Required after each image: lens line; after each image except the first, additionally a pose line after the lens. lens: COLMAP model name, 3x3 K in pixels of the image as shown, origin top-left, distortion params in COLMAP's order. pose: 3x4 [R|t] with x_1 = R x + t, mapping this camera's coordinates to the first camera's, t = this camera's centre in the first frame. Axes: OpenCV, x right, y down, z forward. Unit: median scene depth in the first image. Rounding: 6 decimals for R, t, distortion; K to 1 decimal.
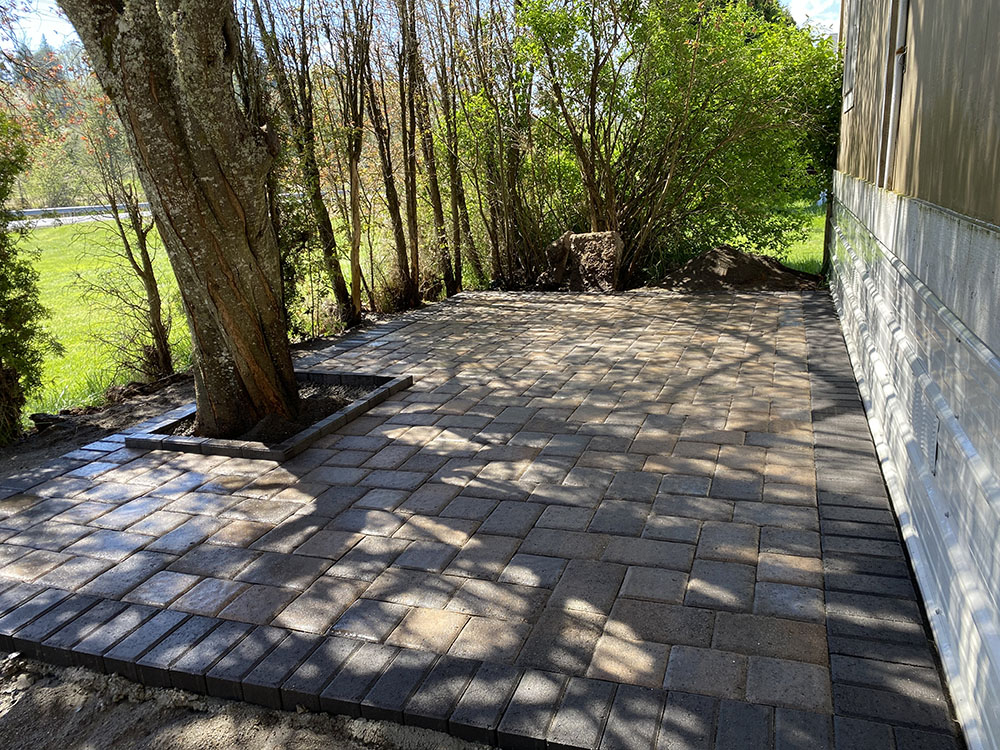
lens RADIAL K [[759.9, 0, 506.0], [0, 759.9, 372.3], [0, 0, 1]] dist [-0.007556, 0.034351]
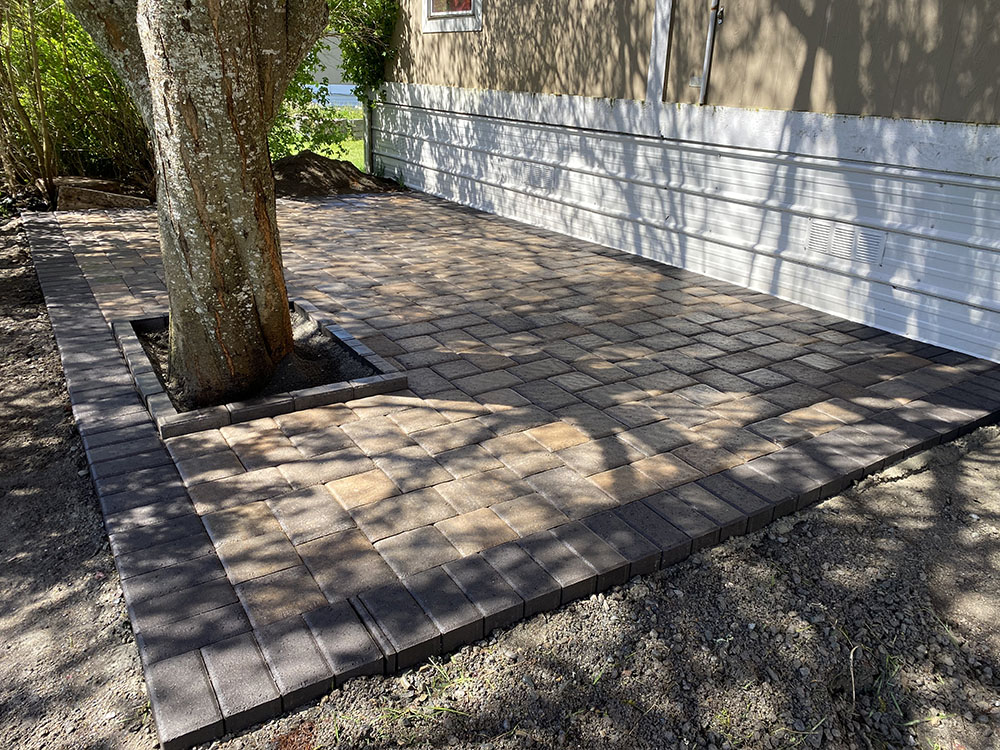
lens RADIAL K [[755.4, 0, 500.0], [0, 755.4, 375.0], [0, 0, 1]] dist [0.069196, -0.122696]
pose [[0.594138, -0.230956, 0.770493, -0.593426], [0.140871, 0.972964, 0.183019, -0.030873], [-0.791931, -0.000199, 0.610610, 0.228175]]
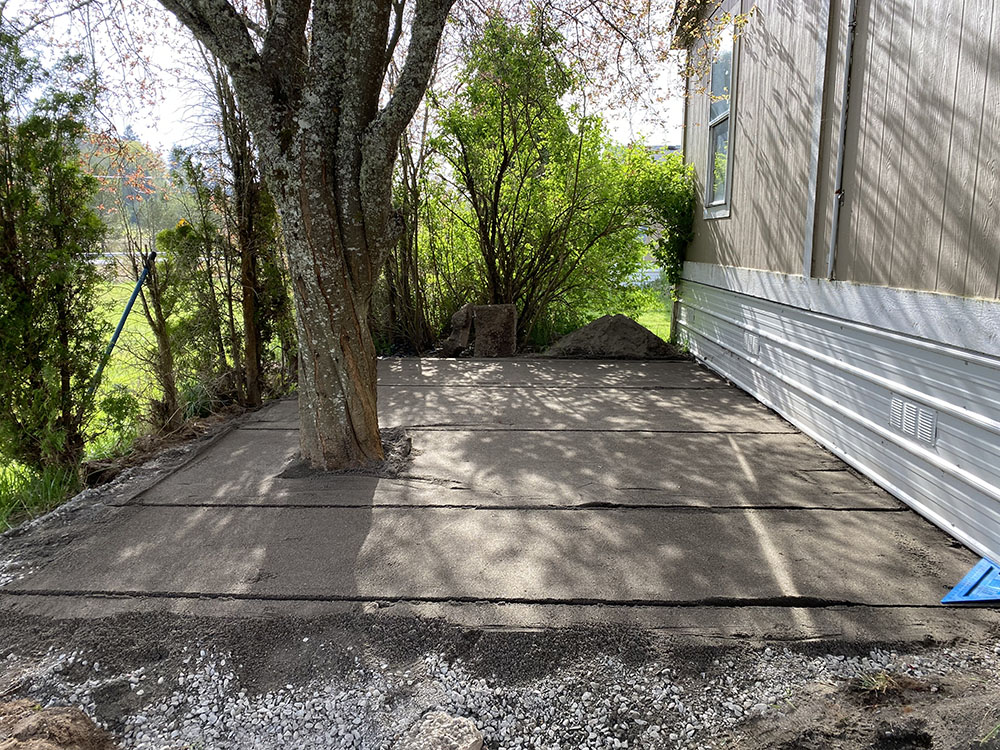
lens RADIAL K [[755.4, 0, 500.0], [0, 755.4, 375.0], [0, 0, 1]] dist [0.069196, -0.122696]
pose [[0.952609, 0.000058, 0.304198, -0.348101], [0.028427, 0.995607, -0.089213, 0.039168], [-0.302867, 0.093632, 0.948422, -0.129527]]
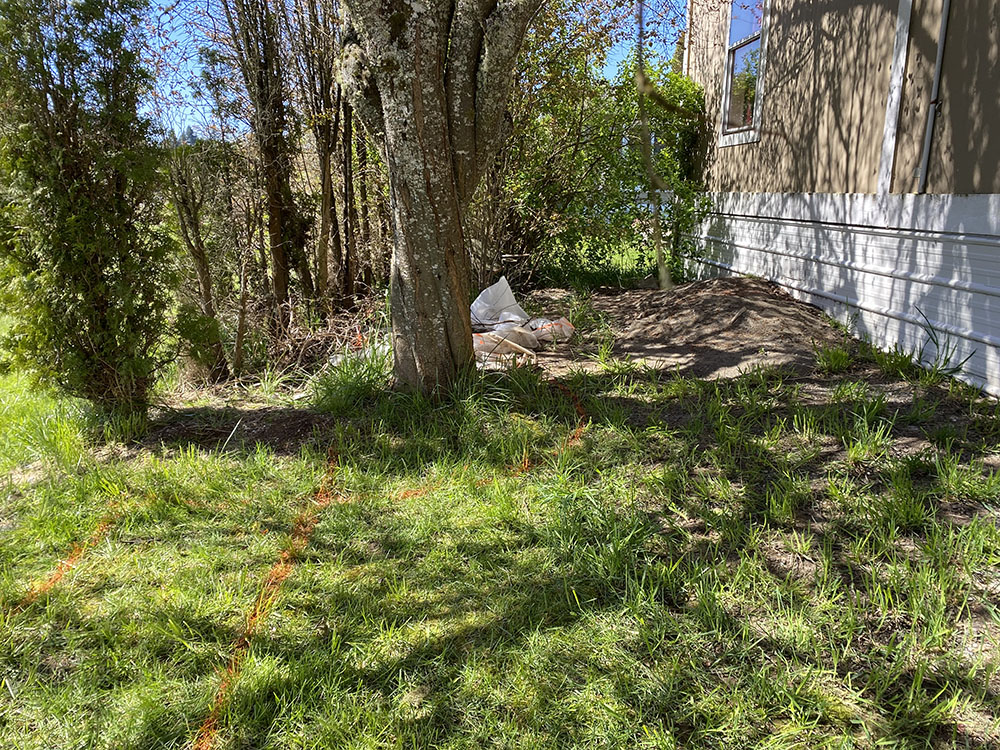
lens RADIAL K [[755.4, 0, 500.0], [0, 755.4, 375.0], [0, 0, 1]] dist [0.069196, -0.122696]
pose [[0.914725, -0.039336, 0.402157, -0.518769], [0.052597, 0.998374, -0.021982, 0.063122], [-0.400639, 0.041260, 0.915307, -0.015790]]
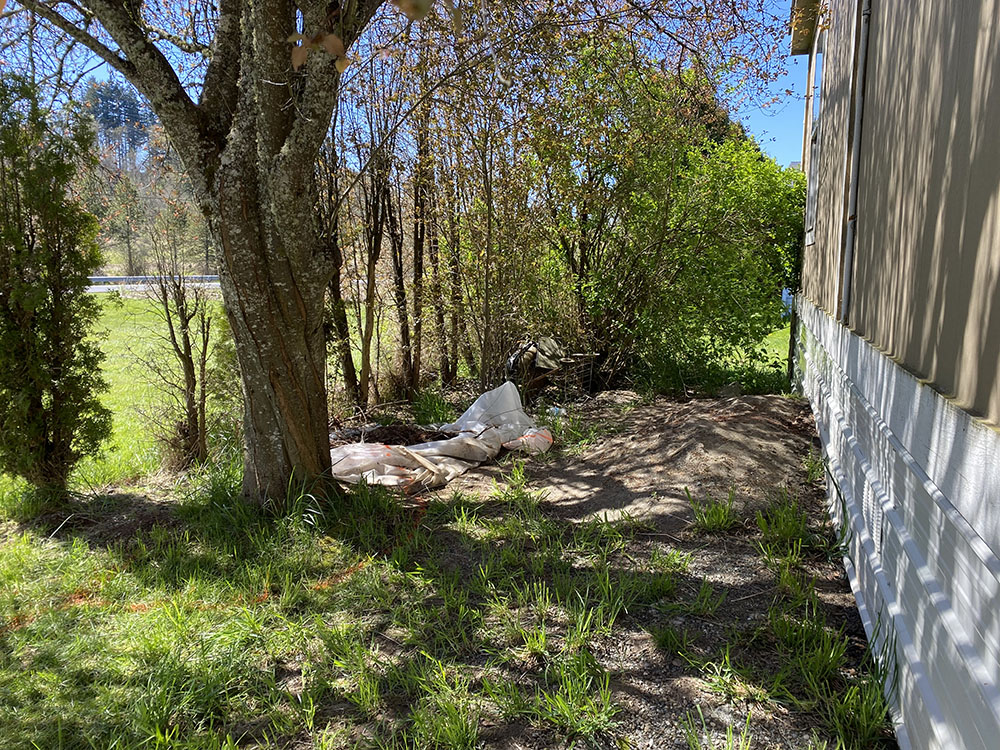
lens RADIAL K [[755.4, 0, 500.0], [0, 755.4, 375.0], [0, 0, 1]] dist [0.069196, -0.122696]
pose [[0.998238, 0.048769, 0.033811, -0.054805], [-0.044676, 0.992619, -0.112742, 0.002057], [-0.039059, 0.111033, 0.993049, -0.110415]]
